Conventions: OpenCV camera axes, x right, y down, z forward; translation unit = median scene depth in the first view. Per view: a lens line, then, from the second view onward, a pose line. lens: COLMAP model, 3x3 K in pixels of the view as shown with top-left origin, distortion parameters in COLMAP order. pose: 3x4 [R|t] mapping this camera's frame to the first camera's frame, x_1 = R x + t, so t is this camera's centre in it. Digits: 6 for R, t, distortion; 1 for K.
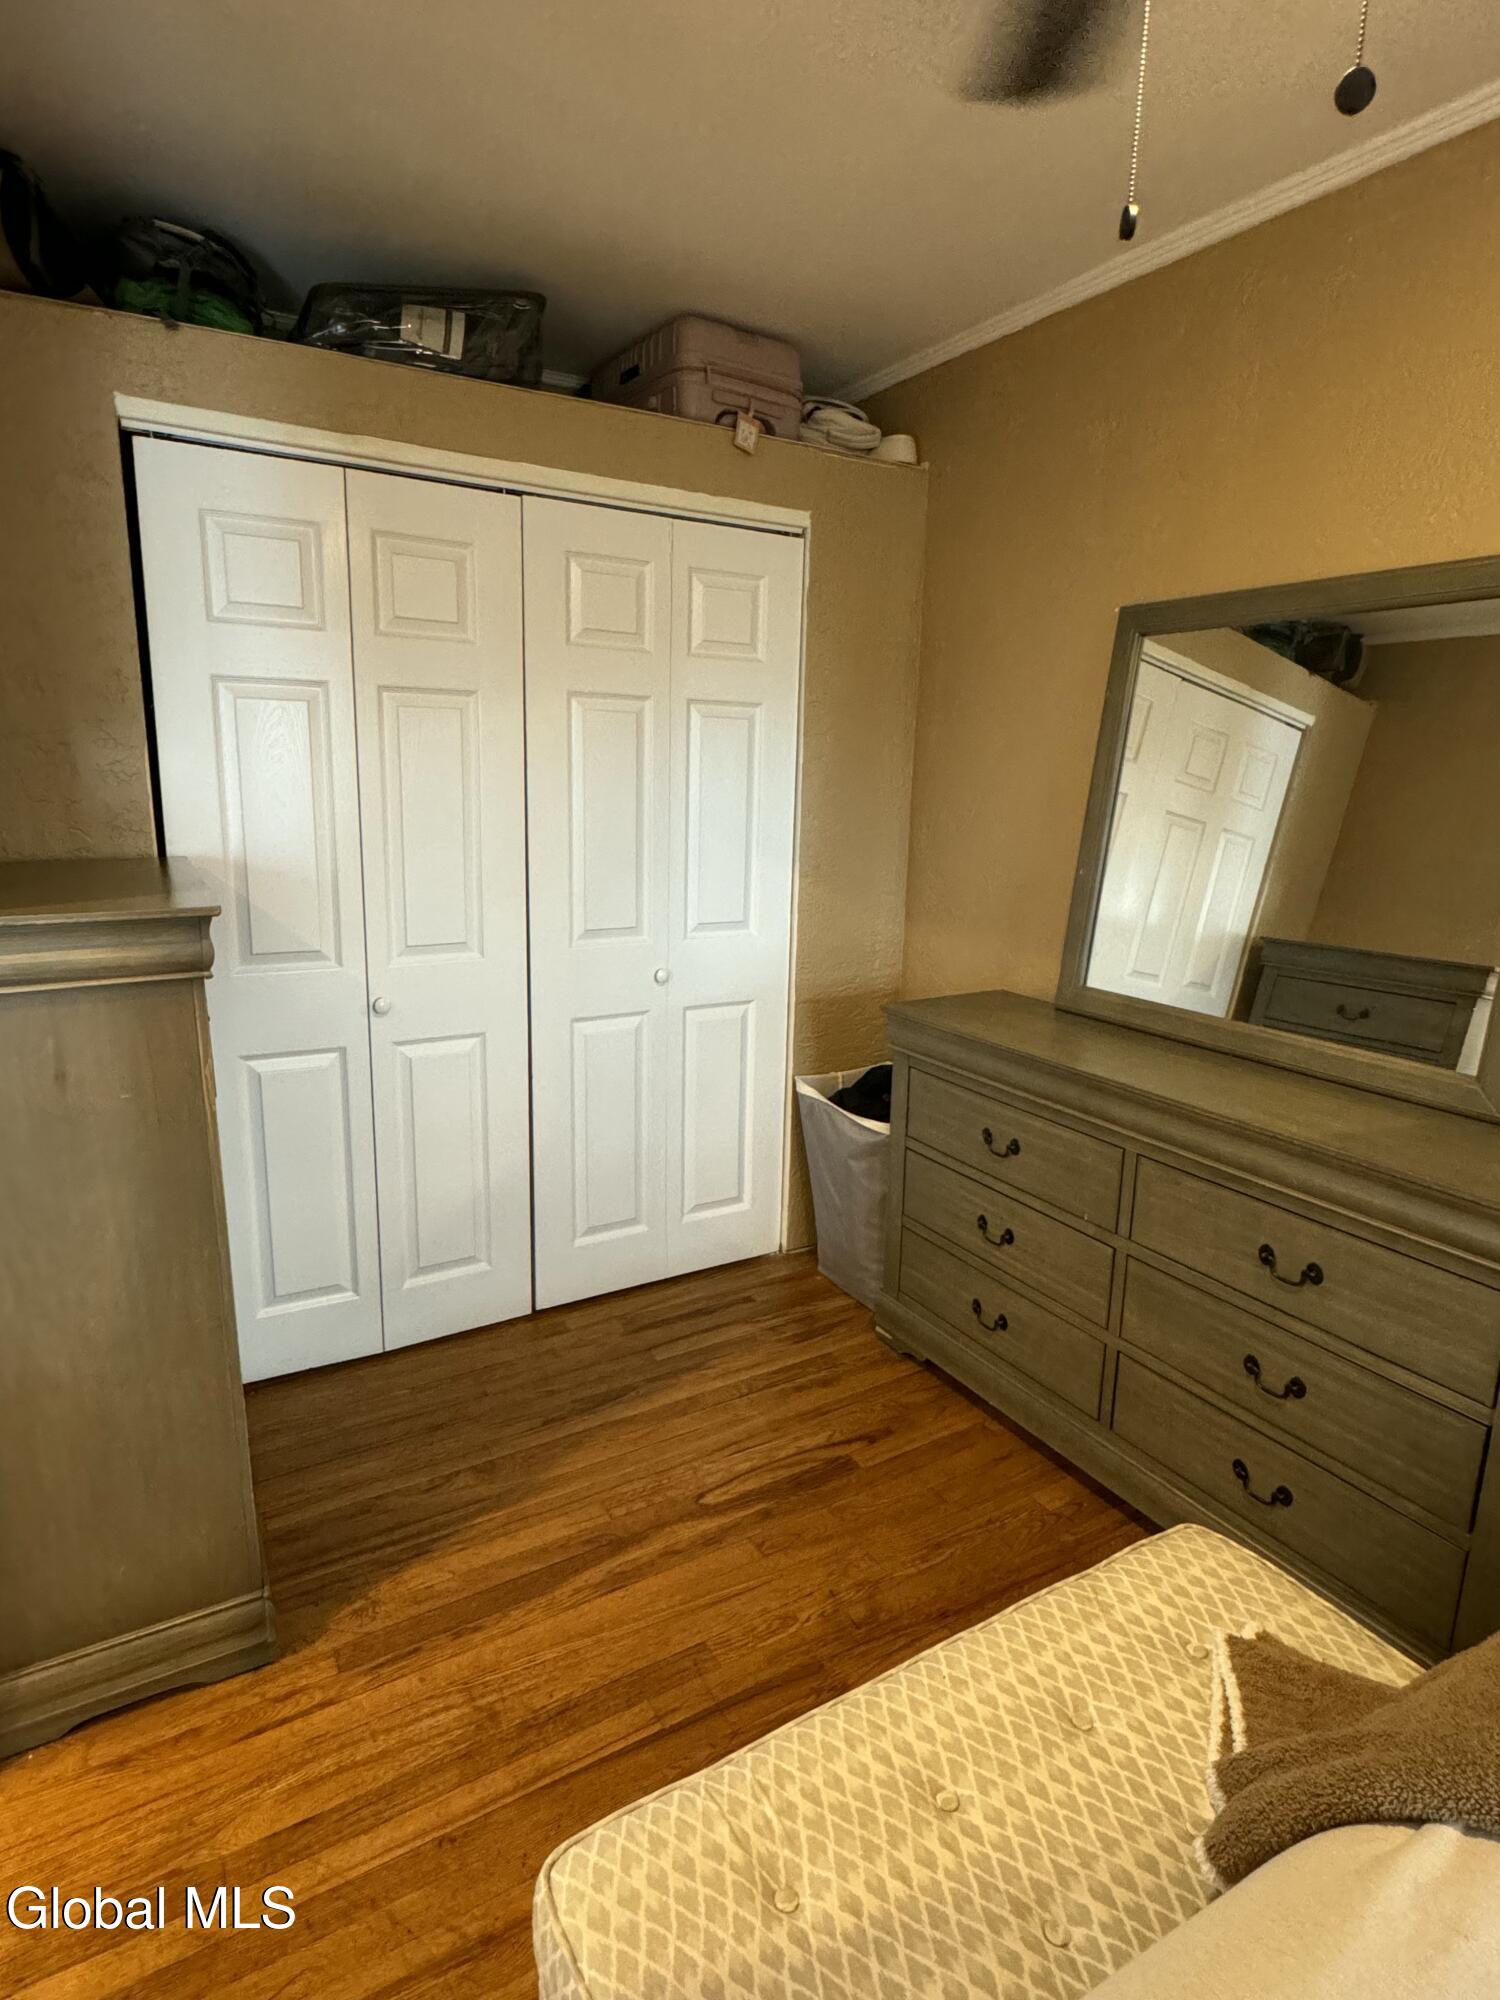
lens RADIAL K [[1073.1, 0, 748.1], [0, 1073.1, 998.8], [0, 0, 1]] dist [-0.001053, 0.000289]
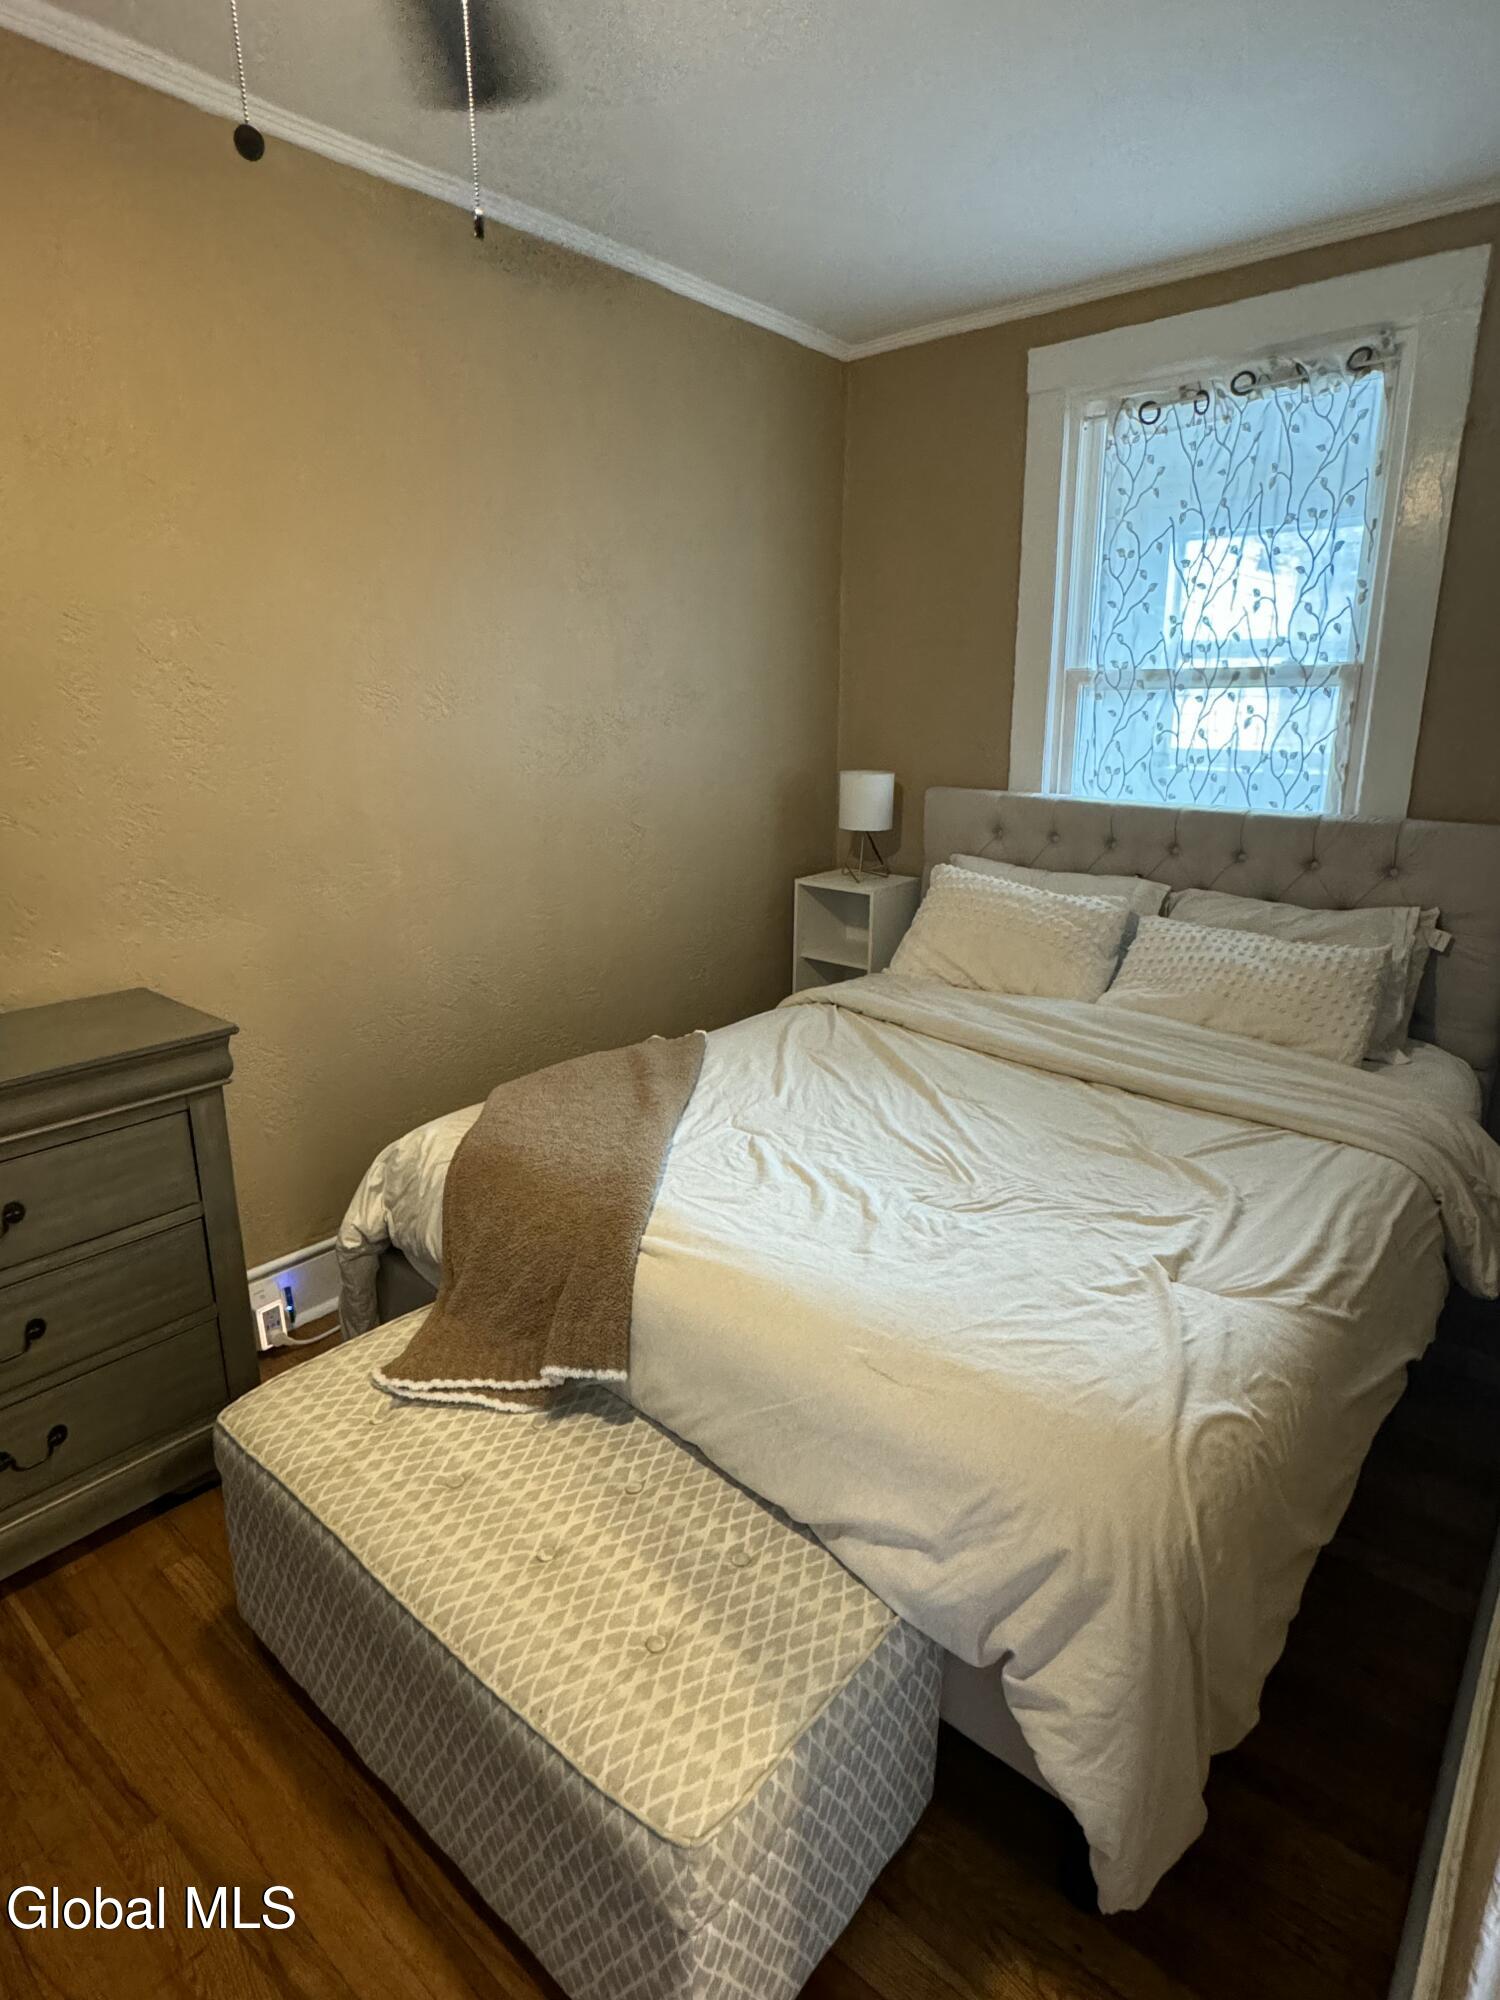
lens RADIAL K [[1073.1, 0, 748.7], [0, 1073.1, 994.3], [0, 0, 1]] dist [-0.001053, 0.000289]
pose [[-0.322190, -0.269971, 0.907364, -0.872322], [0.192975, 0.919620, 0.342140, -0.217367], [-0.926798, 0.285332, -0.244195, 0.965870]]
